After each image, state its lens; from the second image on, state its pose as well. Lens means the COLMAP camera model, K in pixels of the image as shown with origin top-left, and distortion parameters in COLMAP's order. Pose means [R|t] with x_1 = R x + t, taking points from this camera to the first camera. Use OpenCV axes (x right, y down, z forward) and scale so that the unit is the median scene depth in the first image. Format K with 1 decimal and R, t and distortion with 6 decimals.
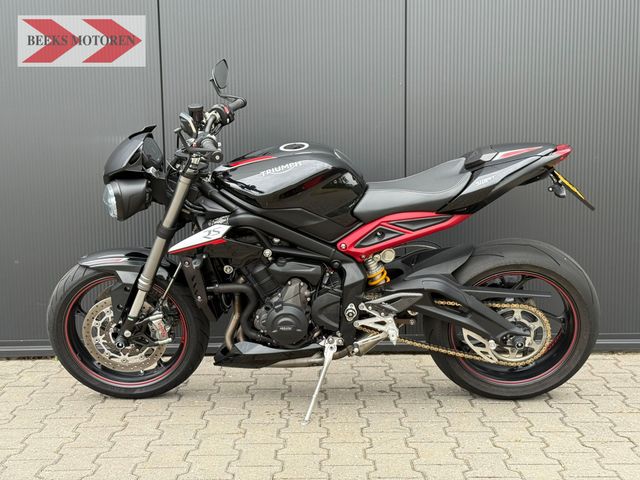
lens RADIAL K [[893.5, 0, 319.0], [0, 893.5, 238.9], [0, 0, 1]] dist [0.124750, 0.000000]
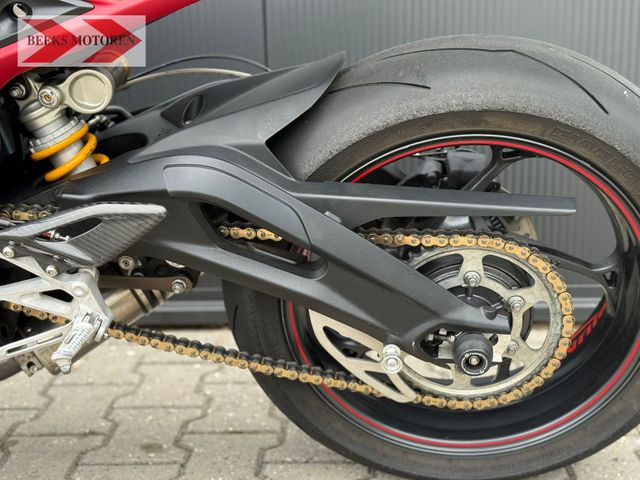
lens RADIAL K [[893.5, 0, 315.8], [0, 893.5, 245.2], [0, 0, 1]] dist [0.124750, 0.000000]
pose [[0.998882, -0.001223, -0.047264, 0.179932], [0.006560, 0.993583, 0.112919, 0.038741], [0.046822, -0.113103, 0.992479, 0.675278]]
